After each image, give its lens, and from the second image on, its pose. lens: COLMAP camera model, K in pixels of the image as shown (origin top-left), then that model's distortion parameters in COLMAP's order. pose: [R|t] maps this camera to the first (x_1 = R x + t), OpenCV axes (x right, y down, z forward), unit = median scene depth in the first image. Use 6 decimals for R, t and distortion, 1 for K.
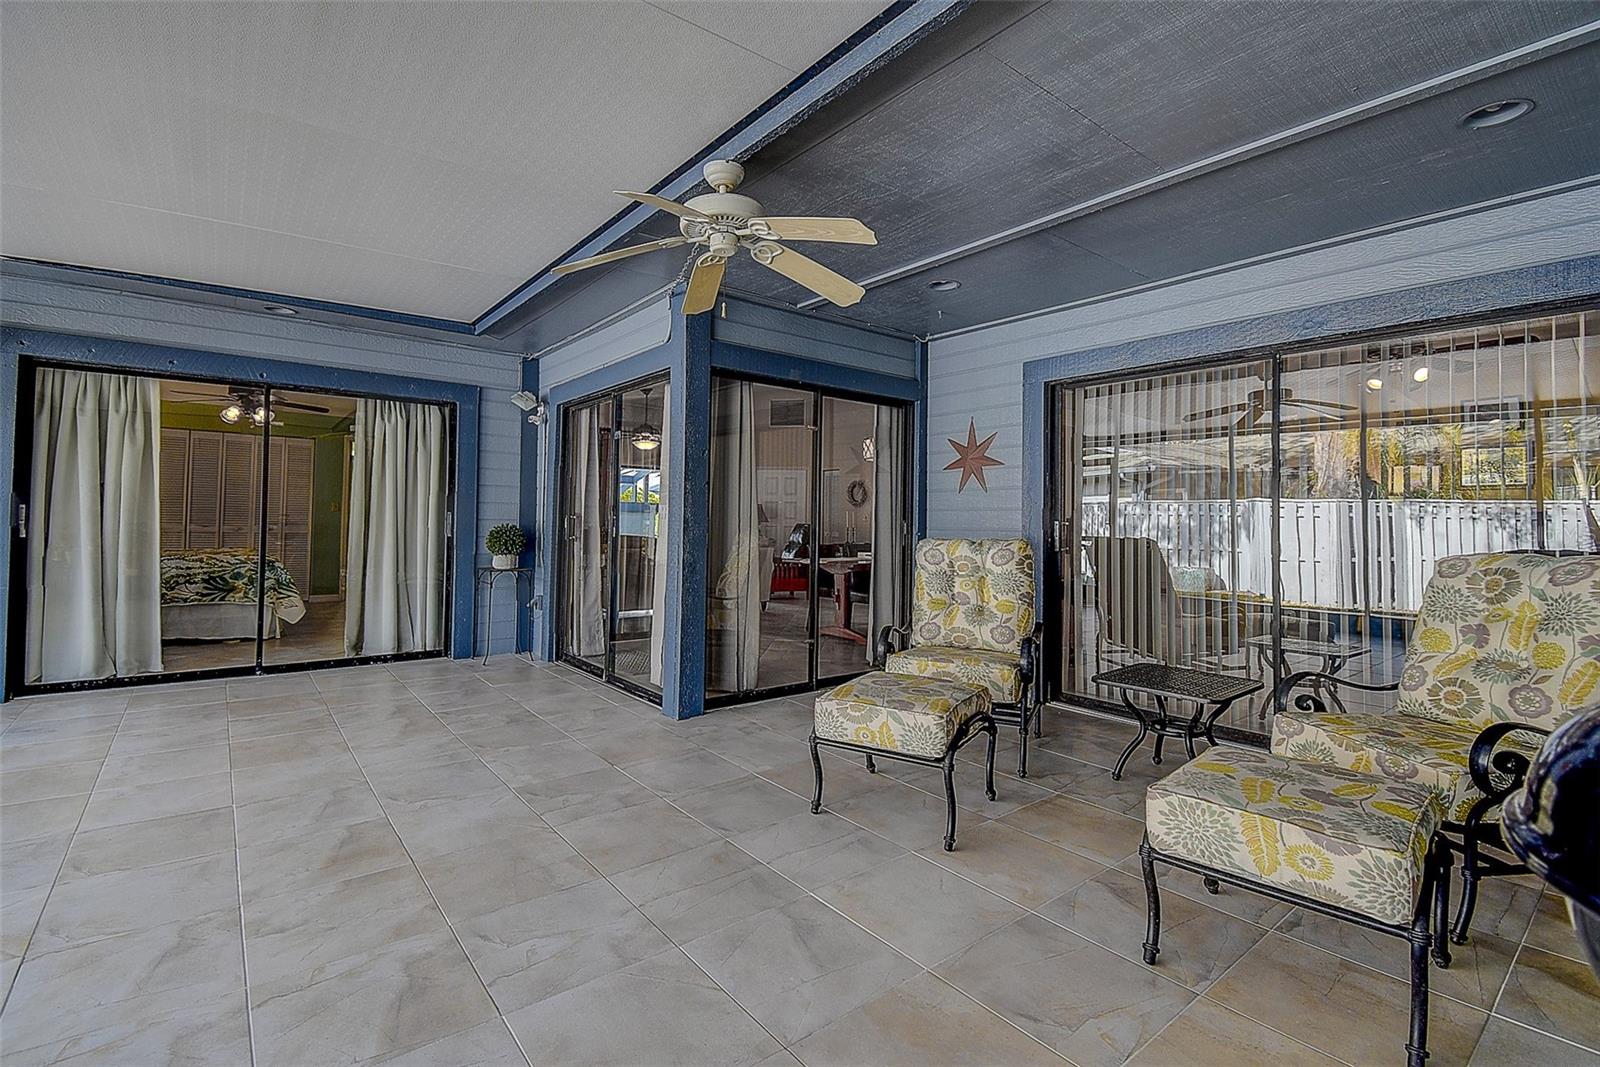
lens RADIAL K [[668.8, 0, 830.3], [0, 668.8, 525.7], [0, 0, 1]] dist [-0.000877, -0.000318]
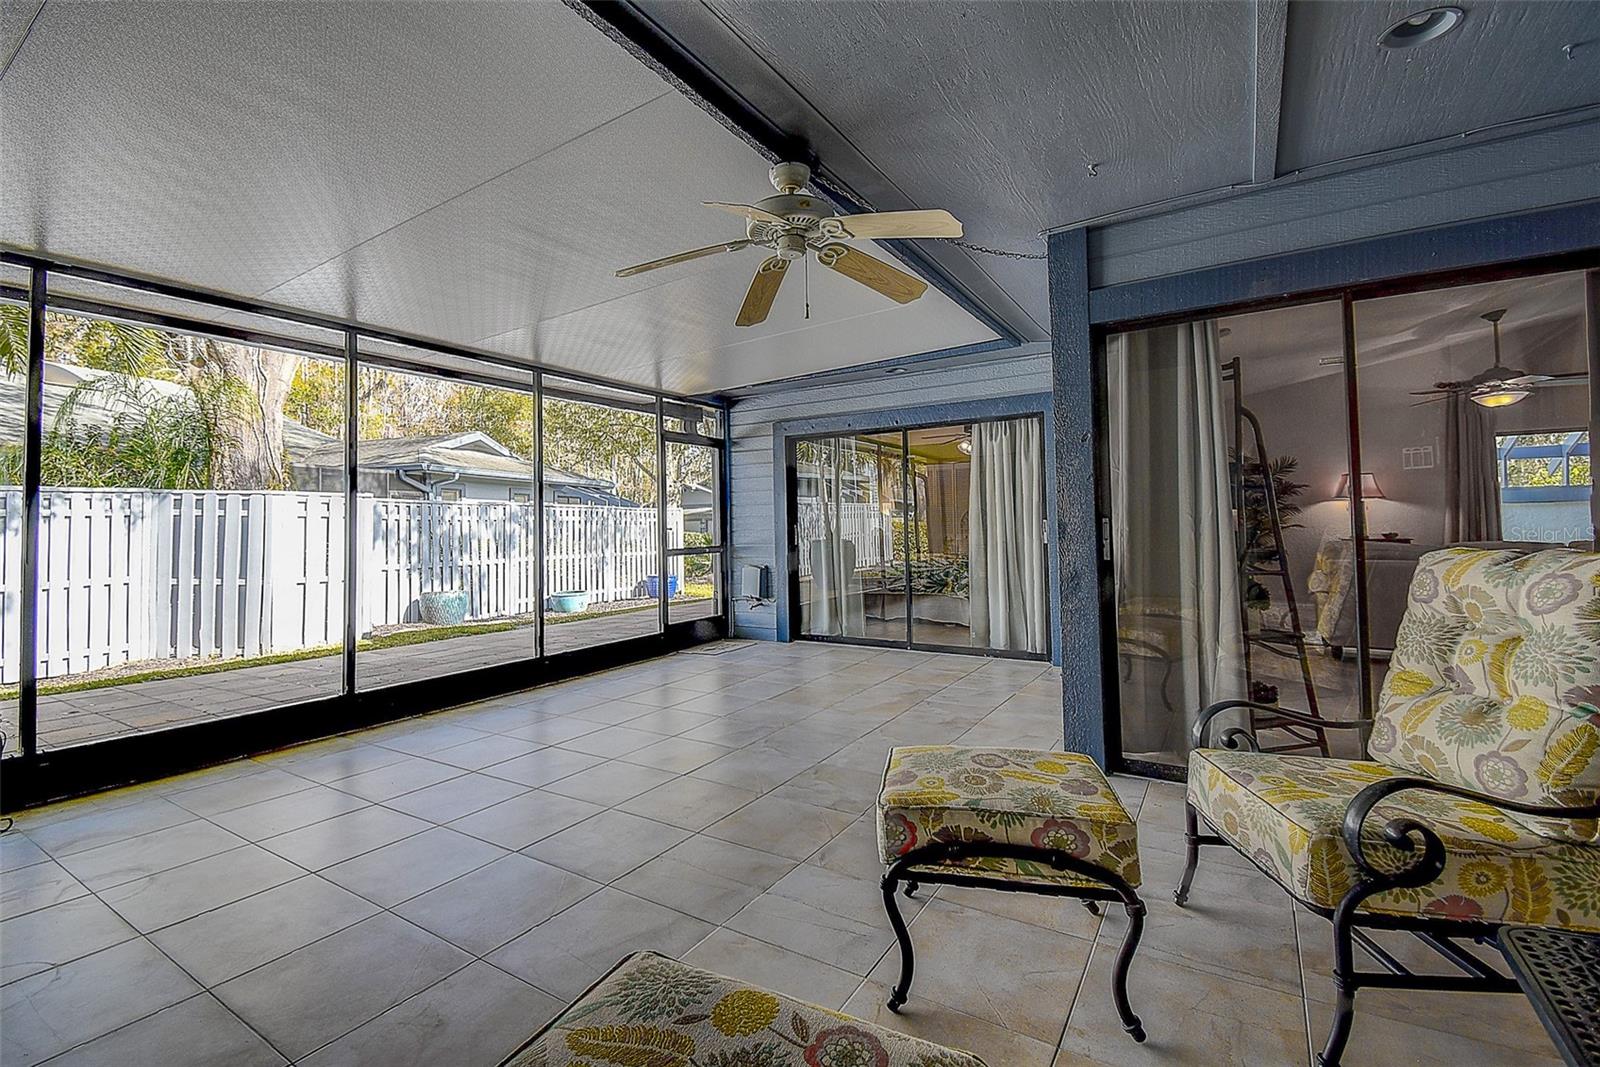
lens RADIAL K [[720.4, 0, 786.2], [0, 720.4, 527.0], [0, 0, 1]] dist [0.001346, -0.000449]
pose [[0.324071, -0.024119, -0.945725, 0.480409], [0.022234, 0.999593, -0.017874, 0.003120], [0.945771, -0.015235, 0.324476, 0.377177]]
